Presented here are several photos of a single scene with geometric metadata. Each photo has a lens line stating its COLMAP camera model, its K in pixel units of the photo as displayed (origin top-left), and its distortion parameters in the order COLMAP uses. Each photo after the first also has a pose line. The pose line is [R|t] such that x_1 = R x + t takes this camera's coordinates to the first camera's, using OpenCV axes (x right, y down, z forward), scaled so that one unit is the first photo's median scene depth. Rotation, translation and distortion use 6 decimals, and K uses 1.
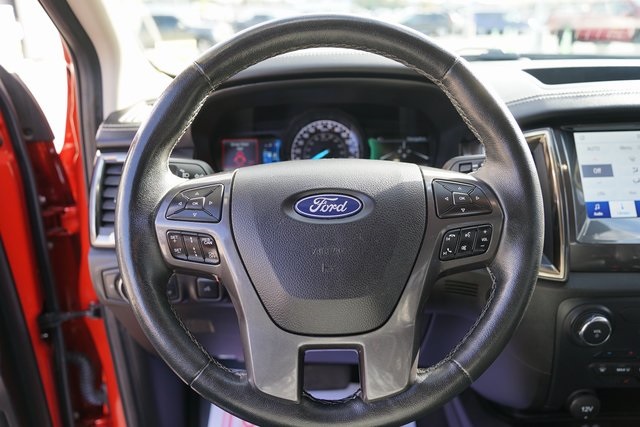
lens RADIAL K [[520.0, 0, 320.0], [0, 520.0, 213.5], [0, 0, 1]] dist [-0.035342, 0.006776]
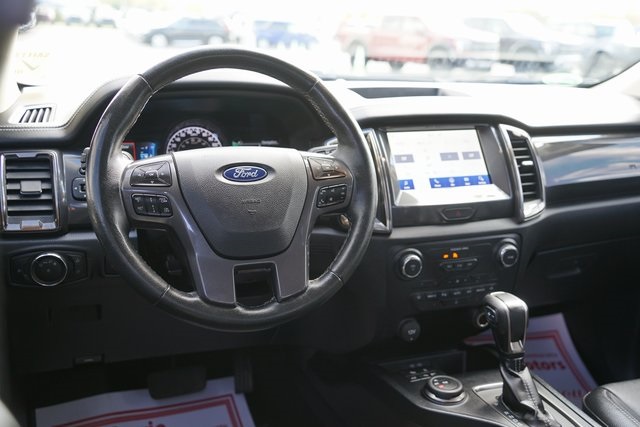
lens RADIAL K [[676.6, 0, 320.0], [0, 676.6, 213.5], [0, 0, 1]] dist [0.002921, 0.004205]
pose [[0.931305, -0.037879, 0.362266, -0.371123], [0.069632, 0.994750, -0.074996, 0.195879], [-0.357523, 0.095070, 0.929053, -0.658410]]
